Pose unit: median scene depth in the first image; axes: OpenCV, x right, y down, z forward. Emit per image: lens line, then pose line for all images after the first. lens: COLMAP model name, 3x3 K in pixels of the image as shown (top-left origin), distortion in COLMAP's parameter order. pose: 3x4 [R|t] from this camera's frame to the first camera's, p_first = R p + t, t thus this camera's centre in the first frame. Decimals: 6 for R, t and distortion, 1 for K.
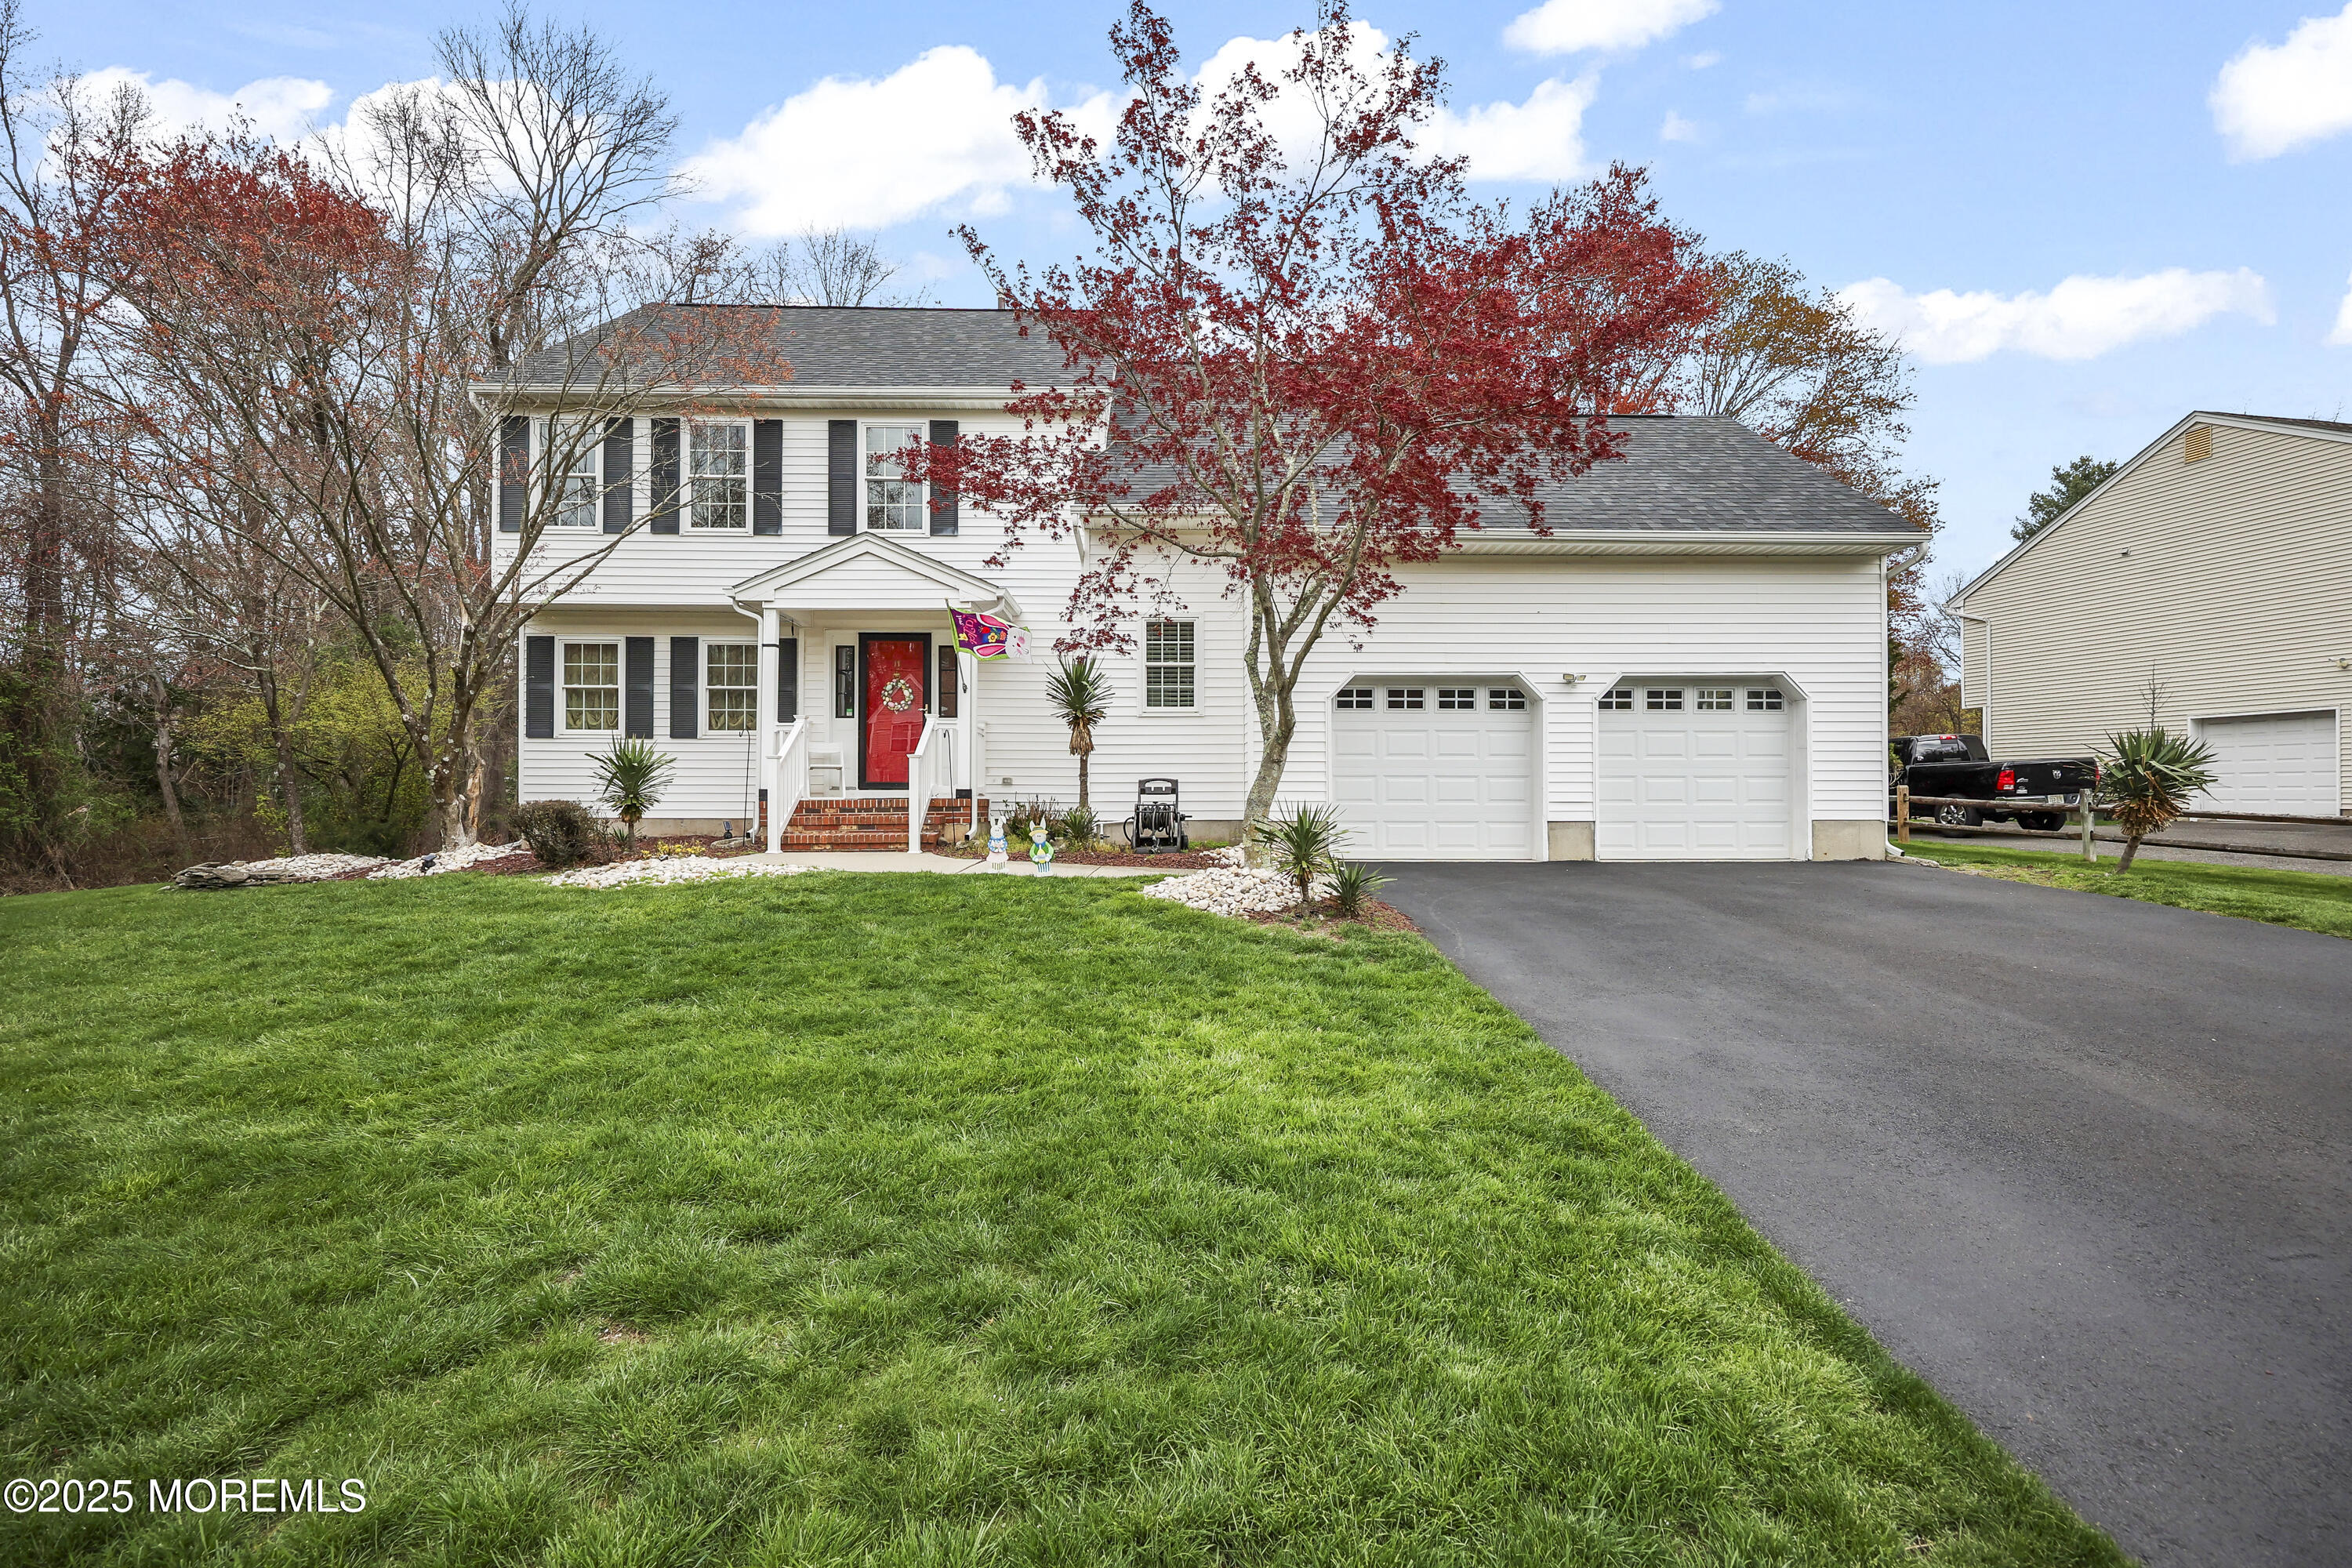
lens RADIAL K [[1063.5, 0, 1171.4], [0, 1063.5, 780.4], [0, 0, 1]] dist [0.005806, 0.000101]
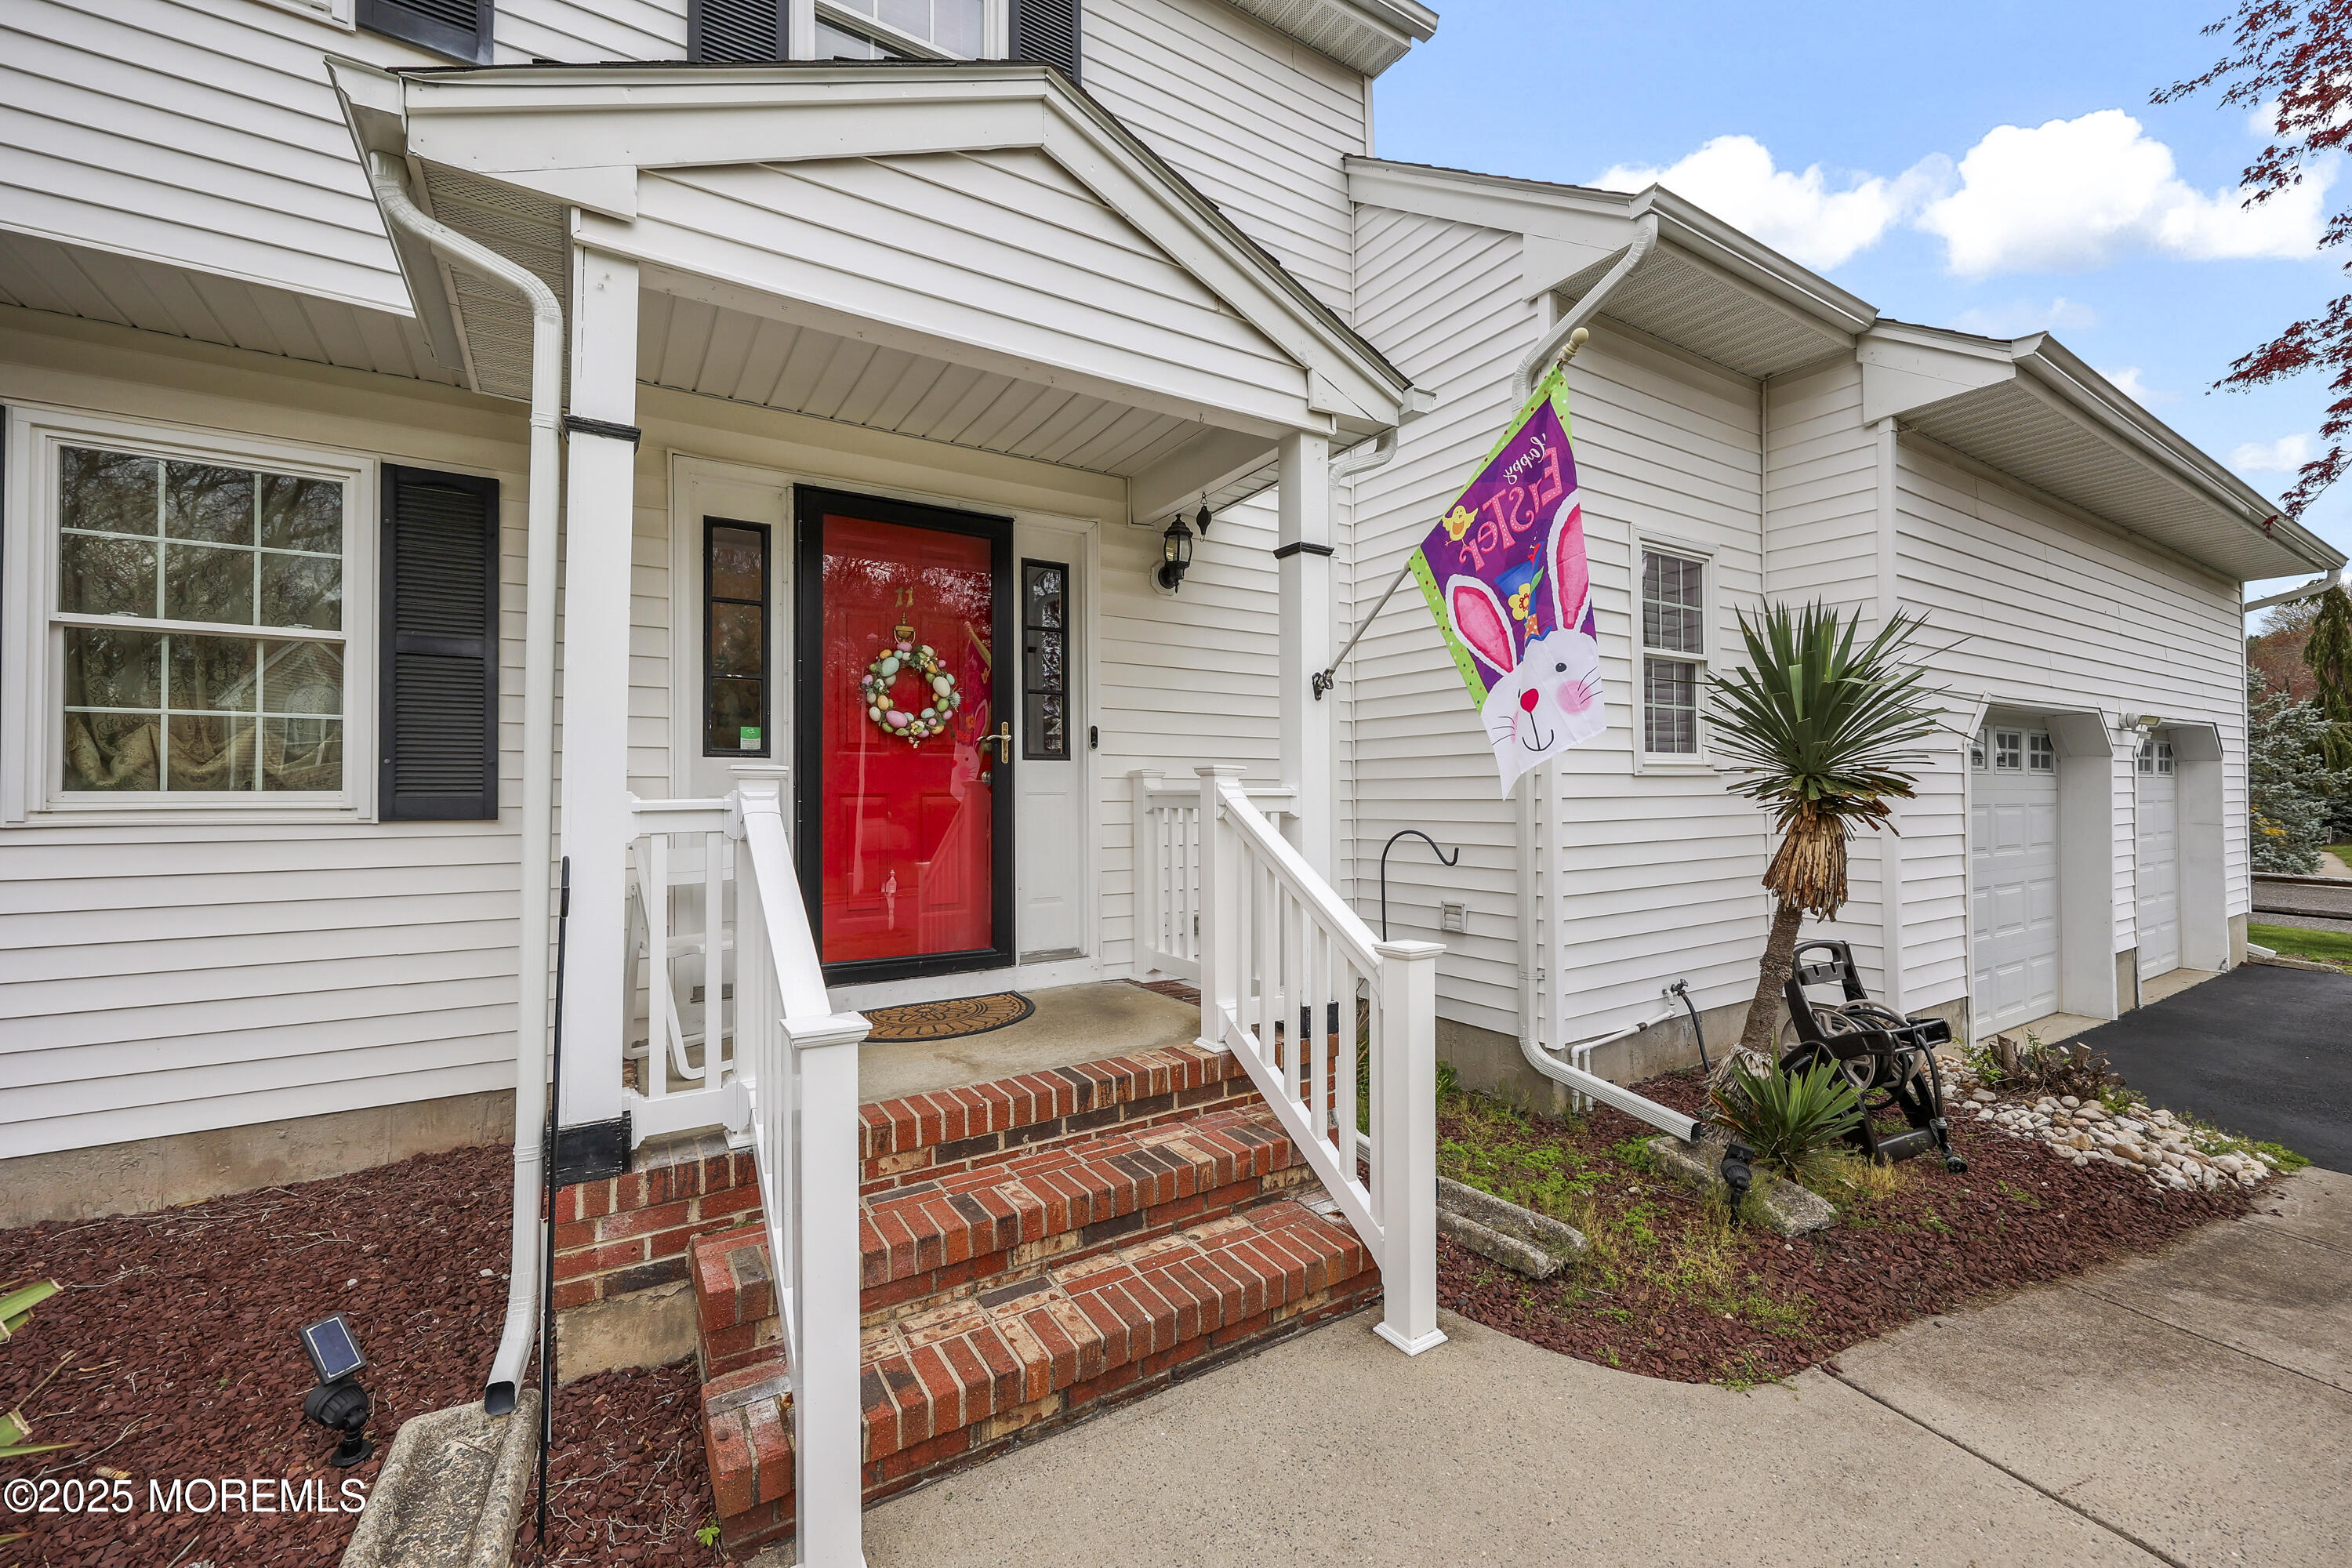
lens RADIAL K [[952.2, 0, 1185.4], [0, 952.2, 785.2], [0, 0, 1]] dist [0.001115, 0.000353]
pose [[0.848263, 0.002824, 0.529568, -0.380297], [-0.004056, 0.999991, 0.001163, -0.054727], [-0.529560, -0.003135, 0.848267, 0.770639]]
